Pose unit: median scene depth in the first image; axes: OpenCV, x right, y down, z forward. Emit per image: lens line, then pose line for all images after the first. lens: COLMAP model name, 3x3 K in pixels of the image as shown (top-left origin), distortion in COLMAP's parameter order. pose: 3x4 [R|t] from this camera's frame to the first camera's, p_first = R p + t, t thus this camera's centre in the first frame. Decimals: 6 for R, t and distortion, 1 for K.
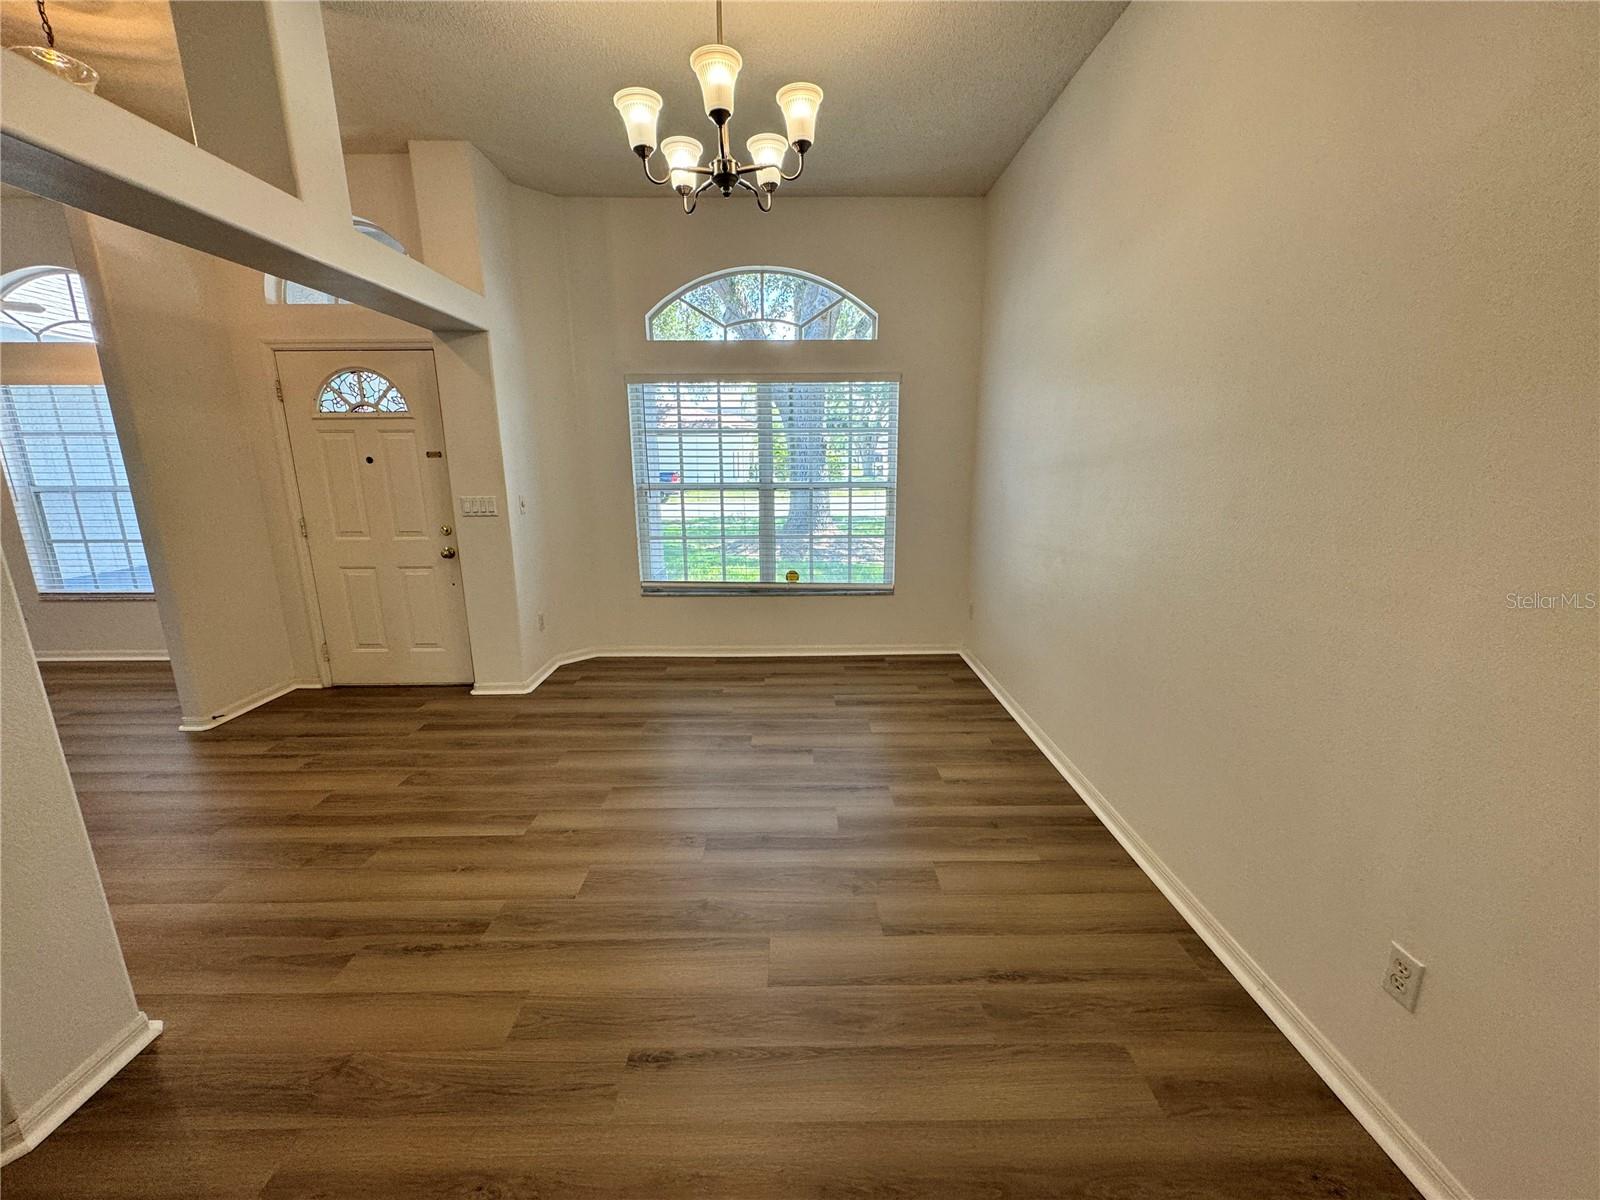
lens RADIAL K [[632.5, 0, 793.3], [0, 632.5, 599.1], [0, 0, 1]] dist [-0.000832, 0.000701]
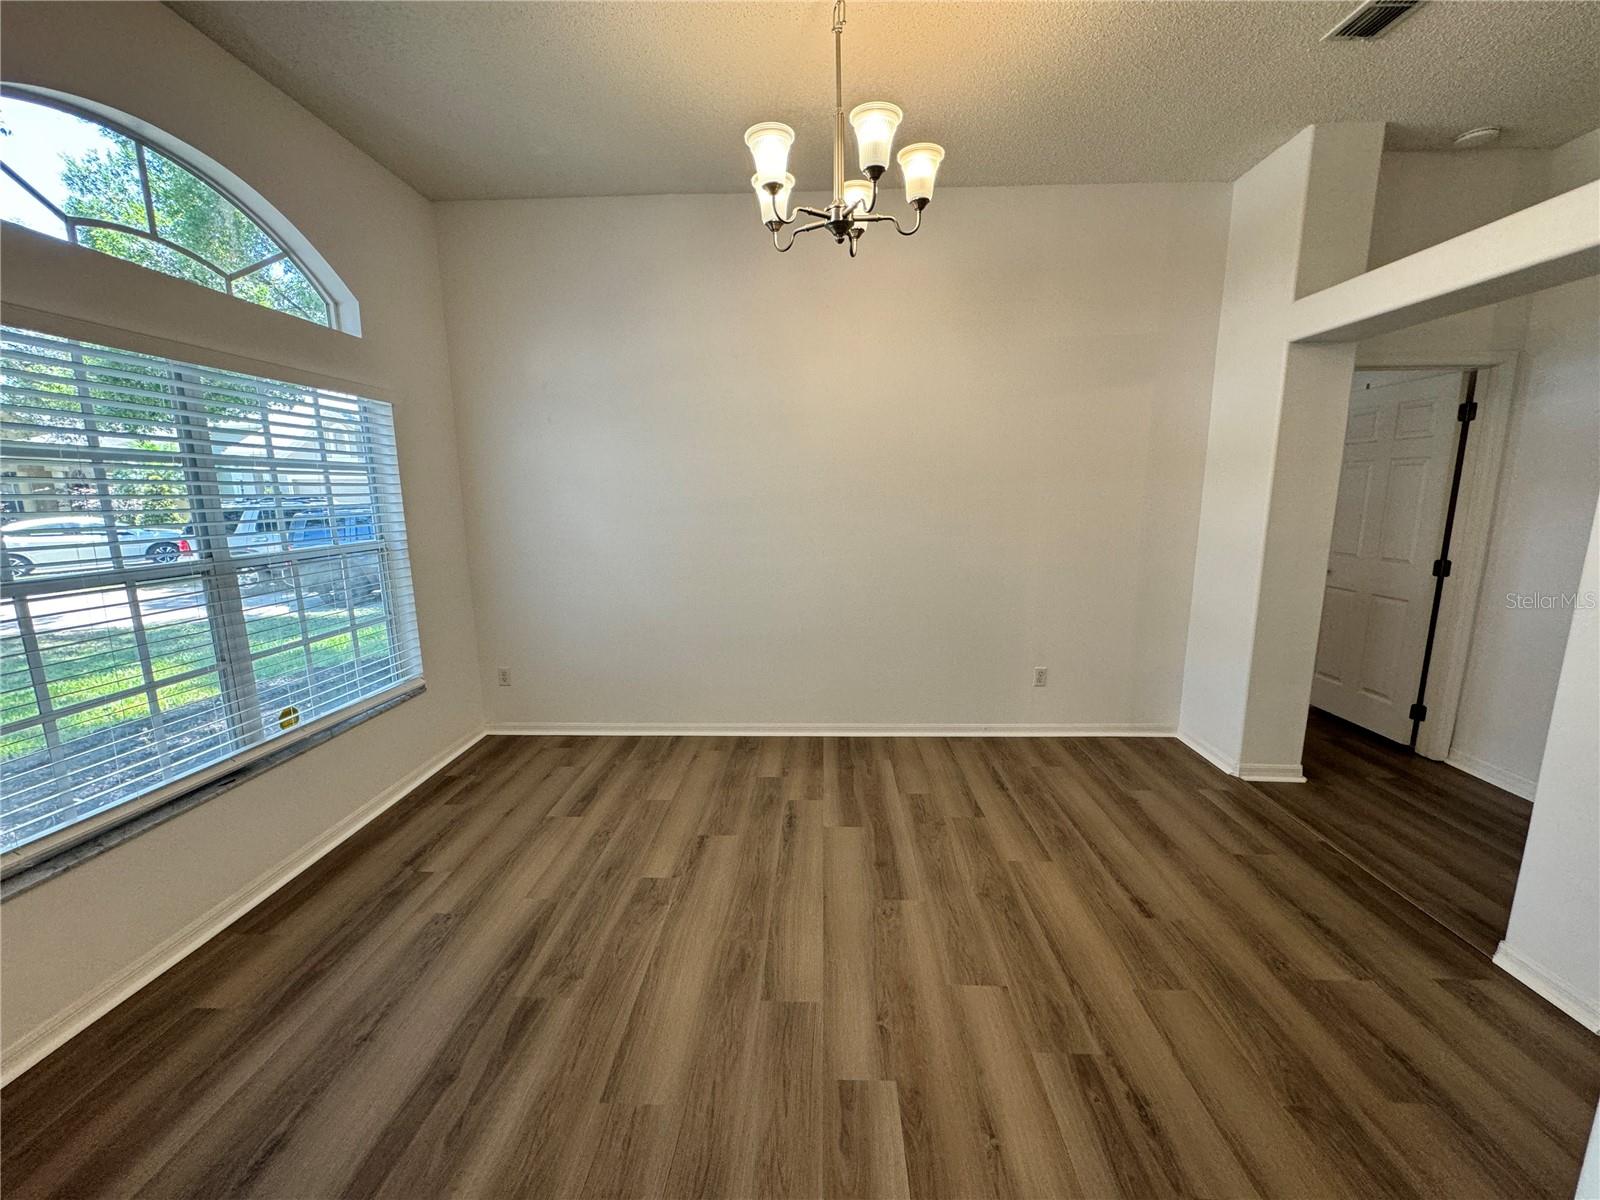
lens RADIAL K [[632.5, 0, 794.7], [0, 632.5, 604.1], [0, 0, 1]] dist [-0.000832, 0.000701]
pose [[0.049708, -0.171166, 0.983987, -0.890506], [0.228838, 0.960949, 0.155598, -0.203501], [-0.972195, 0.217439, 0.086936, 0.842254]]
